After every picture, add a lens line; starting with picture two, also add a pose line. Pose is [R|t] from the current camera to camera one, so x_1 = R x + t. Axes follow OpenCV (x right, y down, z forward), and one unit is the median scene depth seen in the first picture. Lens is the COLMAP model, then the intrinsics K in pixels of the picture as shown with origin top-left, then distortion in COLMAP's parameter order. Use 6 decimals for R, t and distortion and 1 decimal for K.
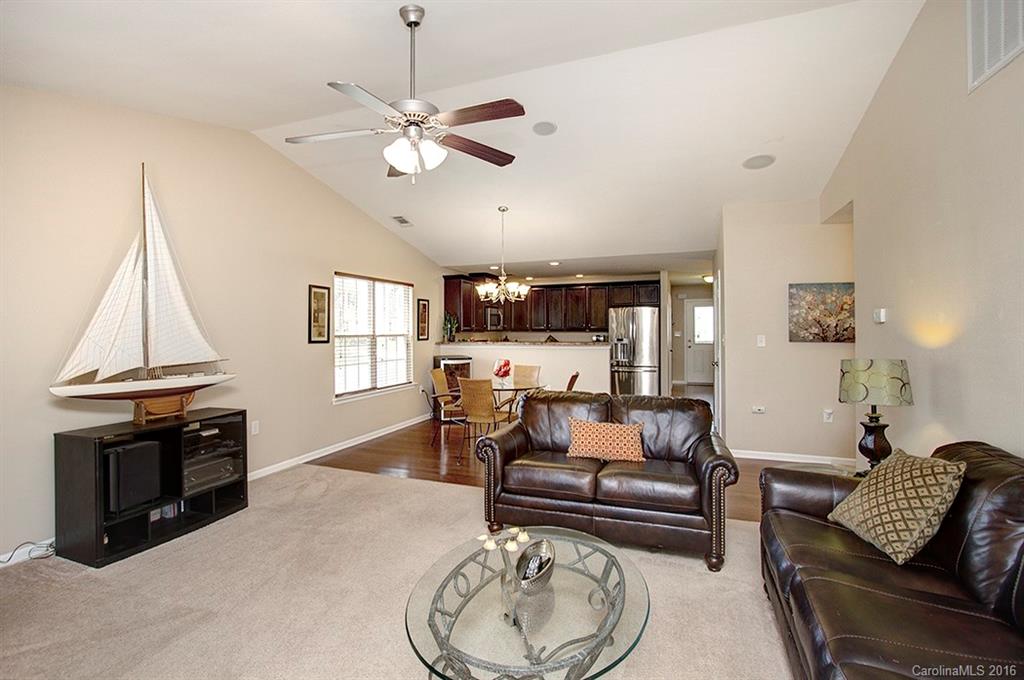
lens RADIAL K [[509.2, 0, 483.9], [0, 509.2, 327.8], [0, 0, 1]] dist [-0.145884, 0.000159]
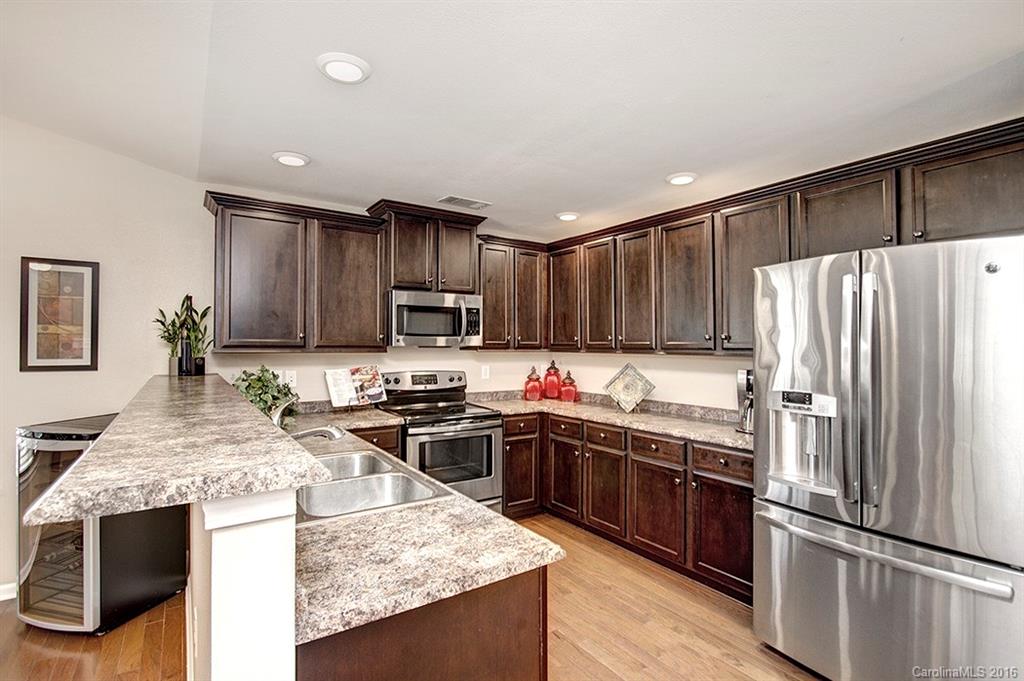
lens RADIAL K [[490.9, 0, 514.6], [0, 490.9, 327.1], [0, 0, 1]] dist [-0.016832, 0.000213]
pose [[0.826512, -0.005701, -0.562891, 0.362425], [-0.012094, 0.999538, -0.027881, -0.001155], [0.562790, 0.029852, 0.826061, 0.920677]]
